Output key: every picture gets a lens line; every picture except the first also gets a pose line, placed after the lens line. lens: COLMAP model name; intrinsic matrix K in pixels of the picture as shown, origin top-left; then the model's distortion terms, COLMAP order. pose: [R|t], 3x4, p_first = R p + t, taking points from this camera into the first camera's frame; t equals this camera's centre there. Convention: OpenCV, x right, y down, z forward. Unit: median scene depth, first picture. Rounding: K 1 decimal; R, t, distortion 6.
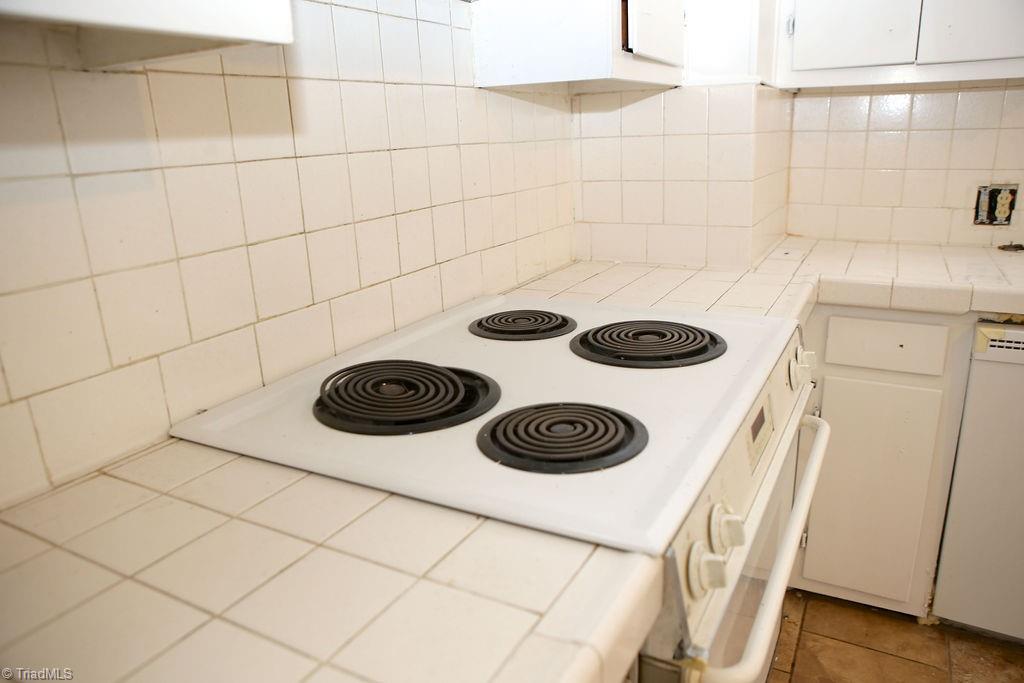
lens RADIAL K [[706.5, 0, 512.0], [0, 706.5, 341.5], [0, 0, 1]] dist [-0.106282, 0.081518]
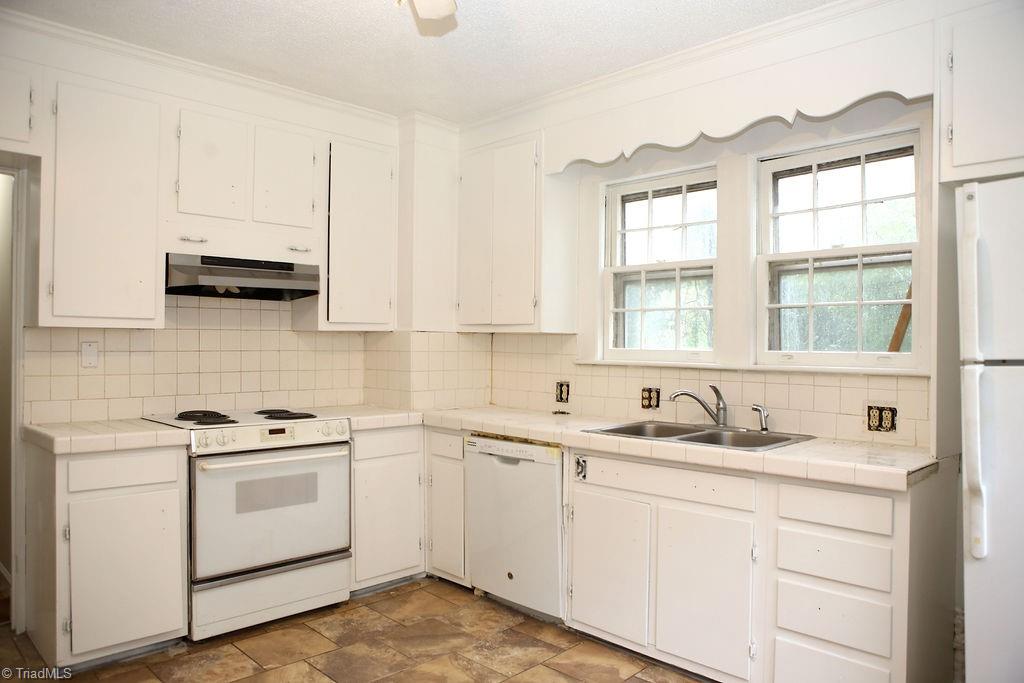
lens RADIAL K [[706.5, 0, 512.0], [0, 706.5, 341.5], [0, 0, 1]] dist [-0.106282, 0.081518]
pose [[0.958561, 0.050994, -0.280286, 1.143306], [-0.127634, 0.956458, -0.262486, 0.214601], [0.254697, 0.287382, 0.923331, -0.960566]]
